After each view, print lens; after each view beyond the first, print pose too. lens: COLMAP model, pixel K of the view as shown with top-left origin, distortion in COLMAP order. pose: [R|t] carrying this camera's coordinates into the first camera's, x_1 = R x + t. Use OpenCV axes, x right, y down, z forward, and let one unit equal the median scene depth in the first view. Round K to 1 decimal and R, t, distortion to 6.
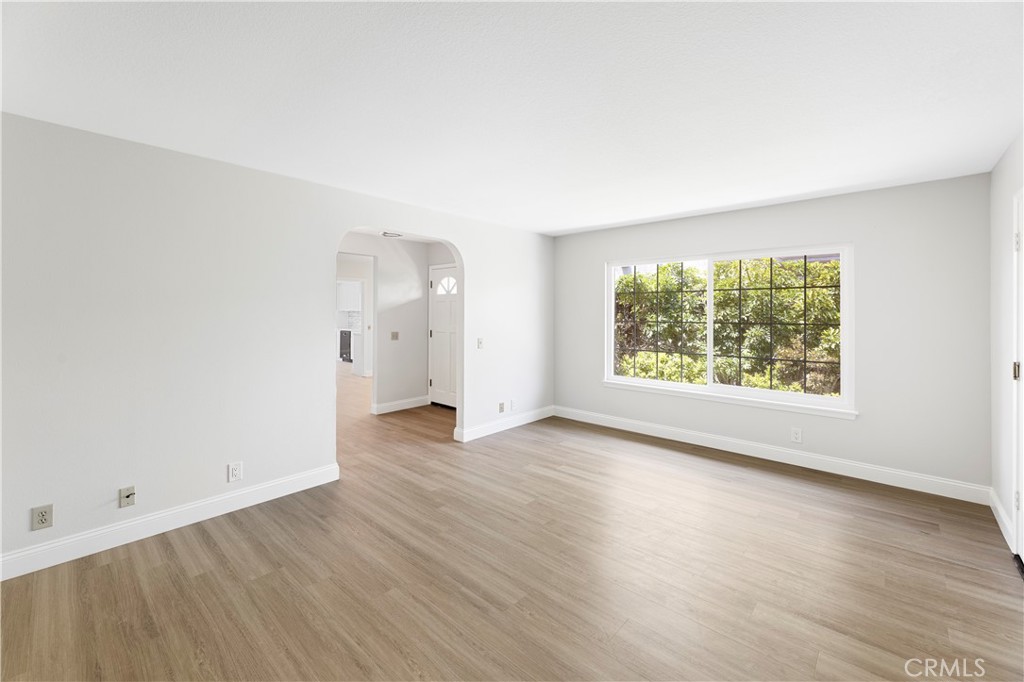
lens RADIAL K [[424.2, 0, 507.1], [0, 424.2, 297.7], [0, 0, 1]] dist [0.000878, -0.000405]
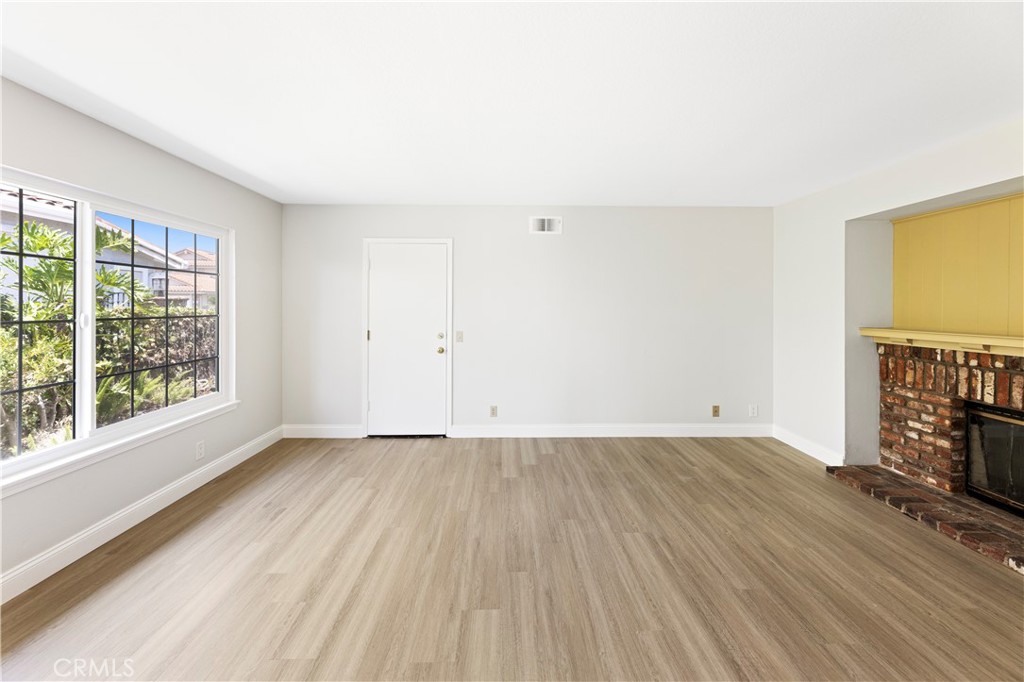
lens RADIAL K [[424.2, 0, 519.1], [0, 424.2, 308.4], [0, 0, 1]] dist [0.000878, -0.000405]
pose [[-0.704912, -0.007346, 0.709257, -0.530305], [-0.027599, 0.999473, -0.017078, 0.073881], [-0.708757, -0.031613, -0.704744, 1.838453]]
